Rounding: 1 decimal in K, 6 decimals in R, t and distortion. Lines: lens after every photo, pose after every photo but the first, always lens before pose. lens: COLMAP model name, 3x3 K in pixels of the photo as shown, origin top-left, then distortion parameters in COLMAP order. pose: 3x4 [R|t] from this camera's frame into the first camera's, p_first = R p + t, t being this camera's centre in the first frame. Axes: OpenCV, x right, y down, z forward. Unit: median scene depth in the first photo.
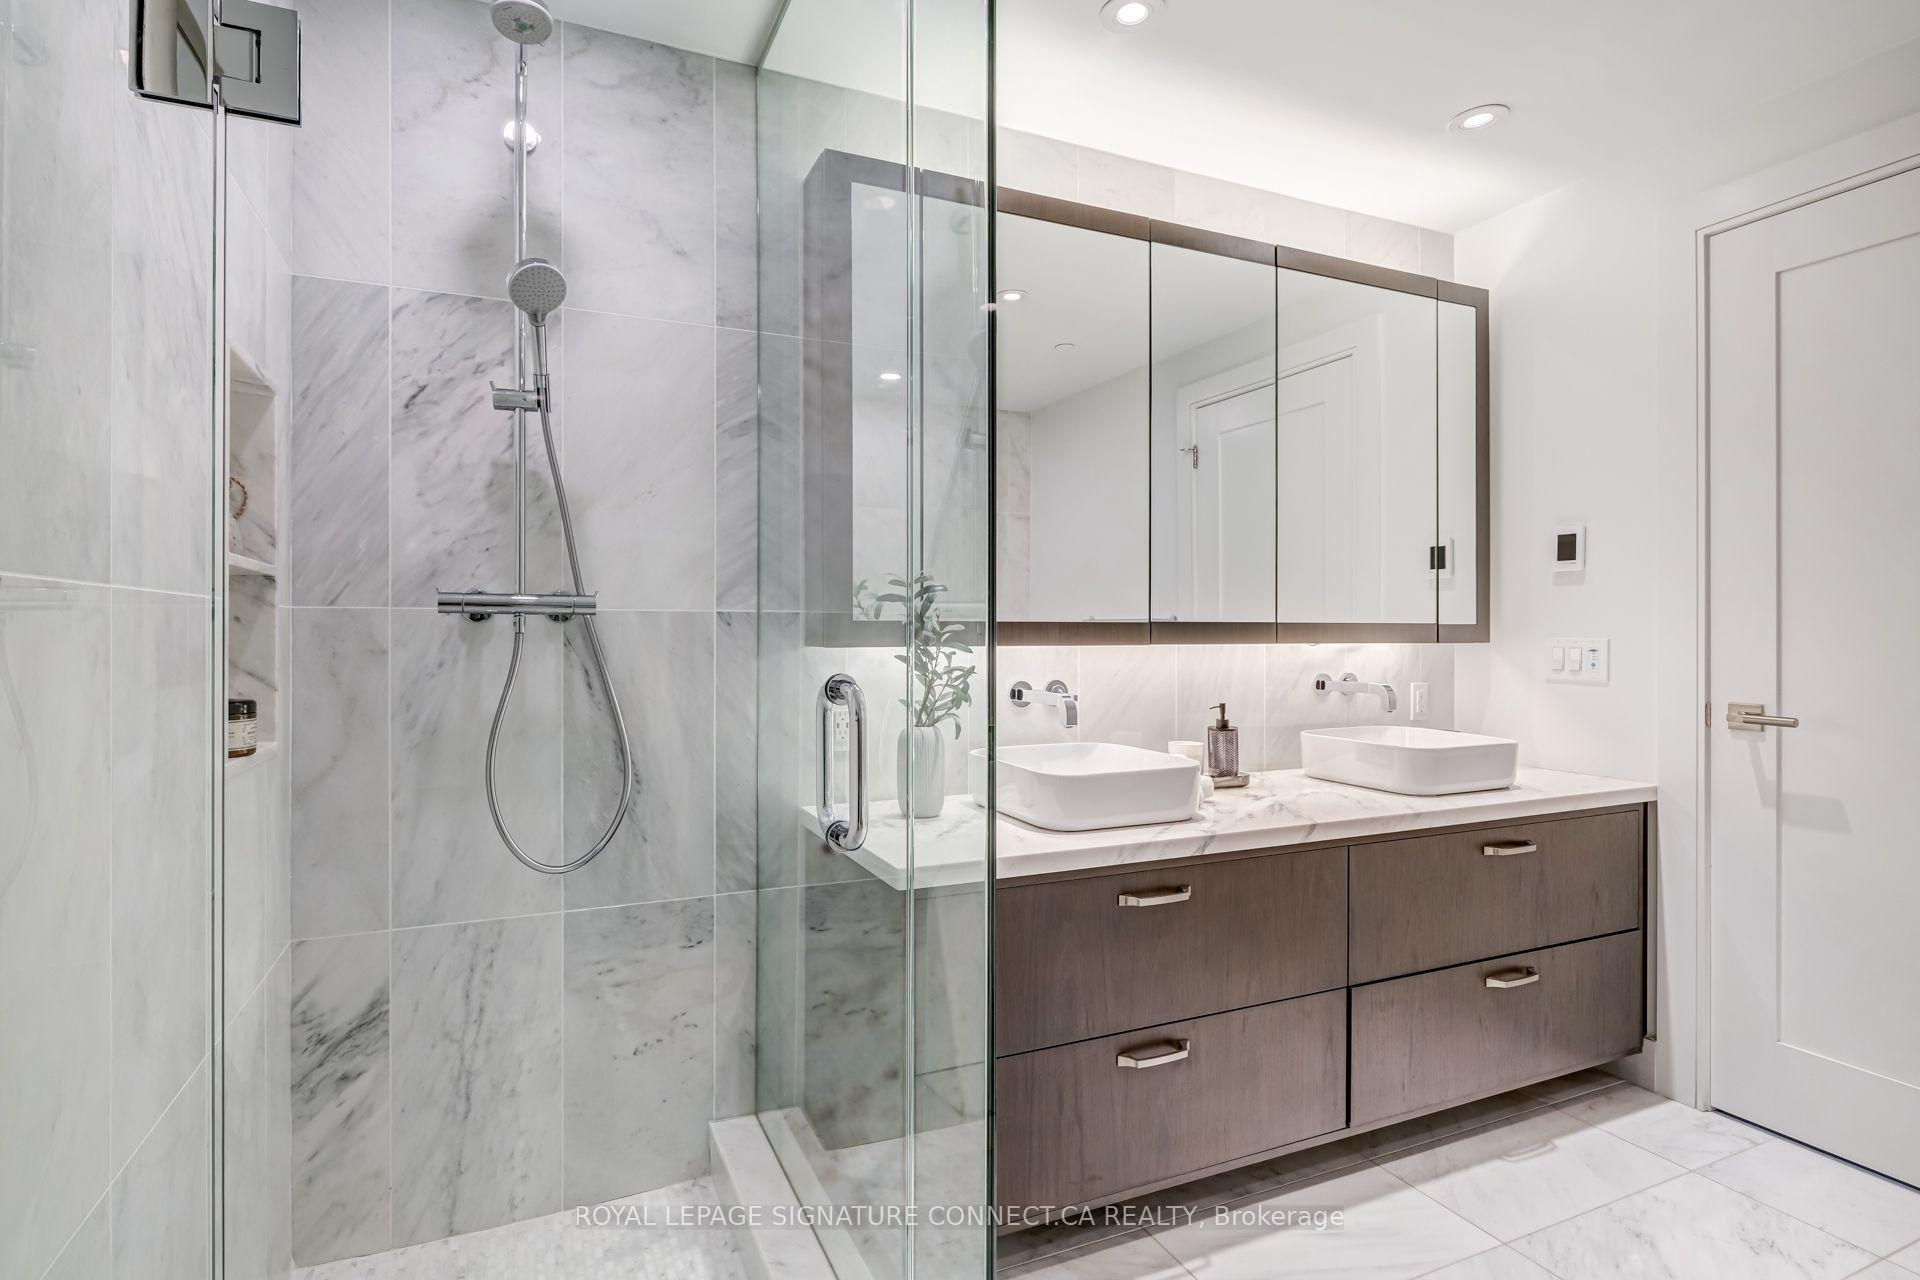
lens RADIAL K [[971.0, 0, 959.9], [0, 971.0, 634.2], [0, 0, 1]] dist [0.001908, 0.000397]
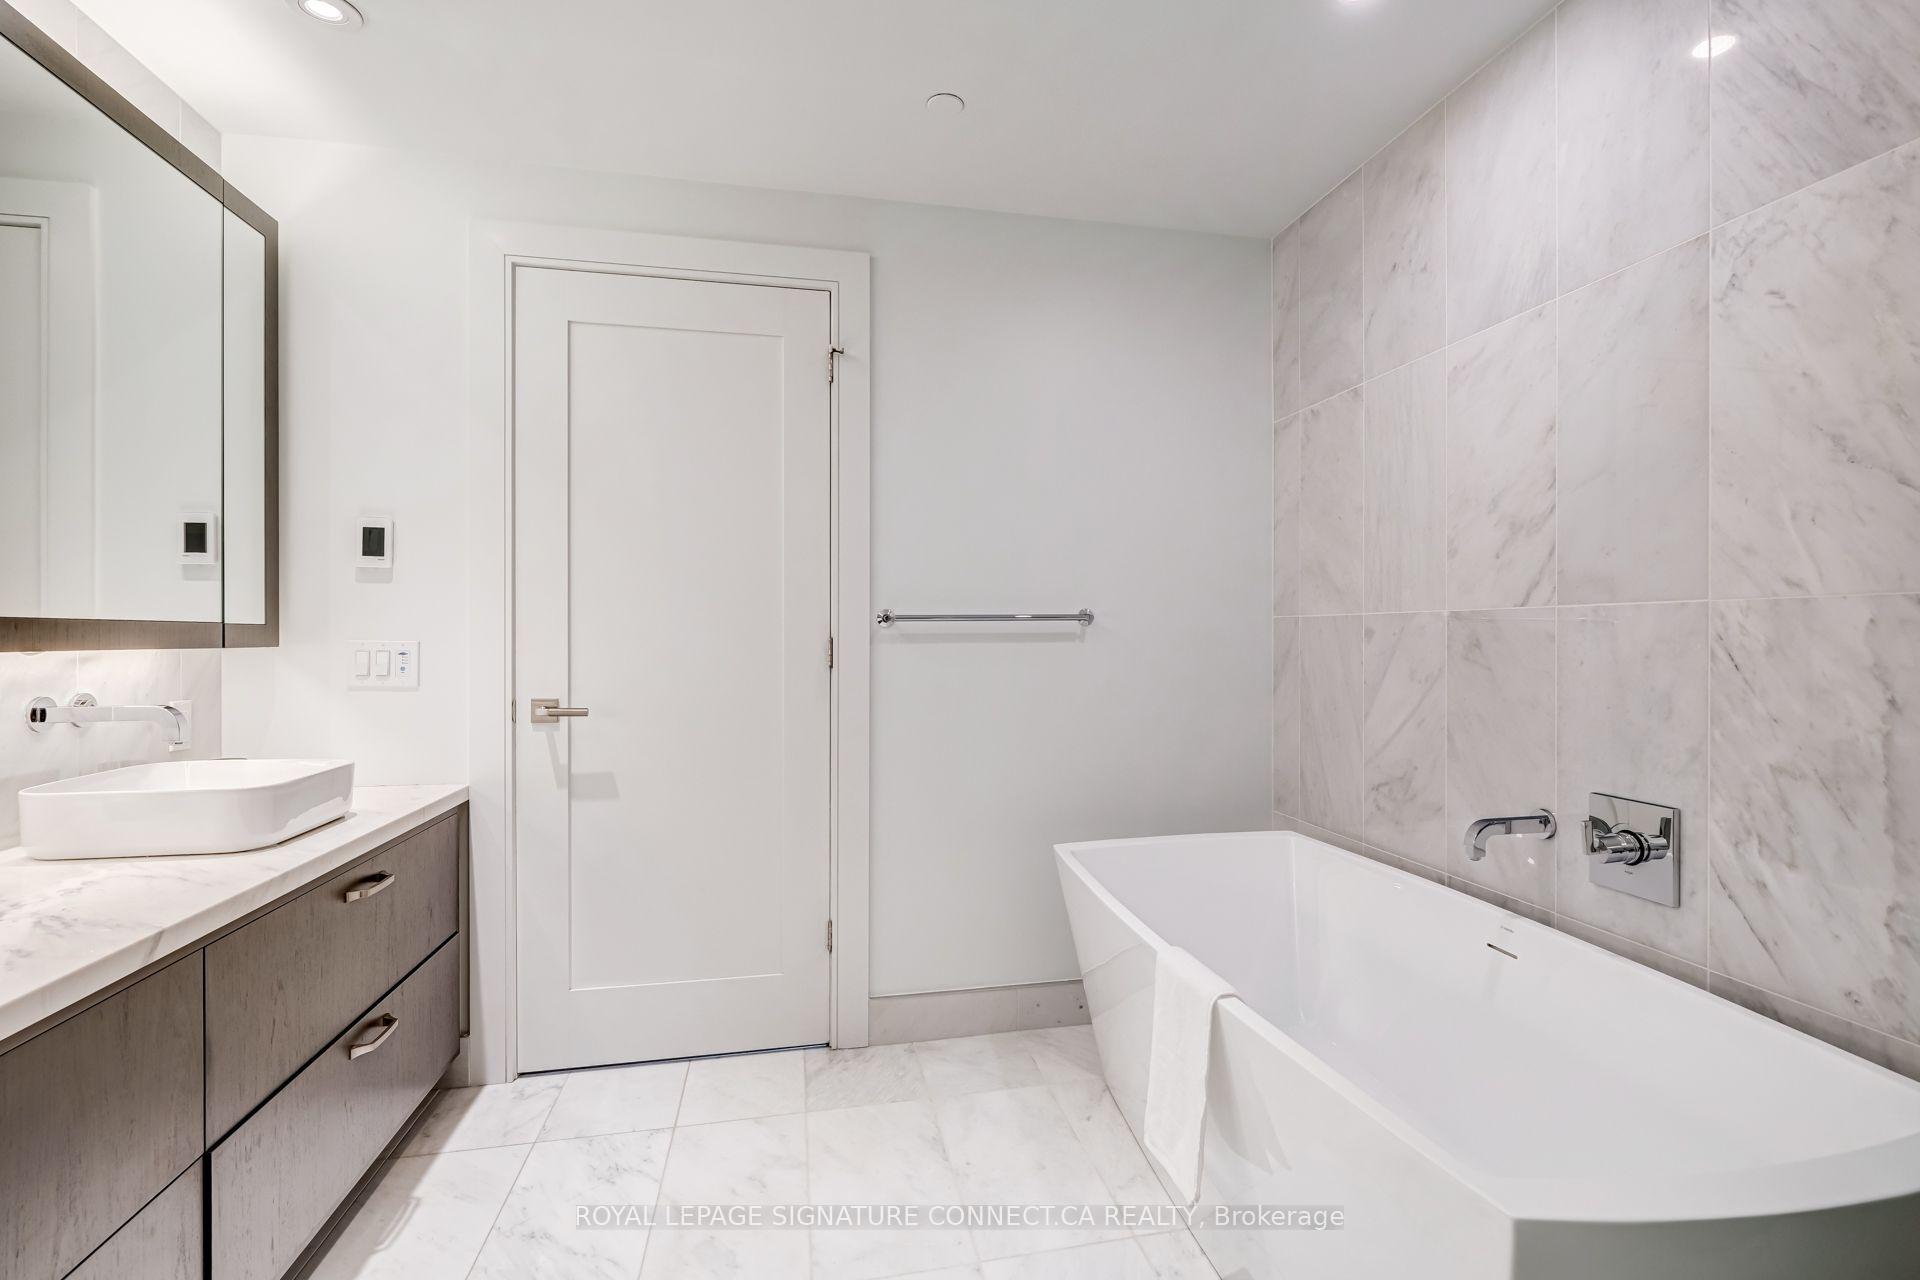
lens RADIAL K [[892.7, 0, 940.0], [0, 892.7, 637.9], [0, 0, 1]] dist [-0.003656, -0.000428]
pose [[0.221391, -0.004252, 0.975176, -0.085388], [-0.002090, 0.999986, 0.004835, -0.004049], [-0.975183, -0.003109, 0.221379, 0.321015]]
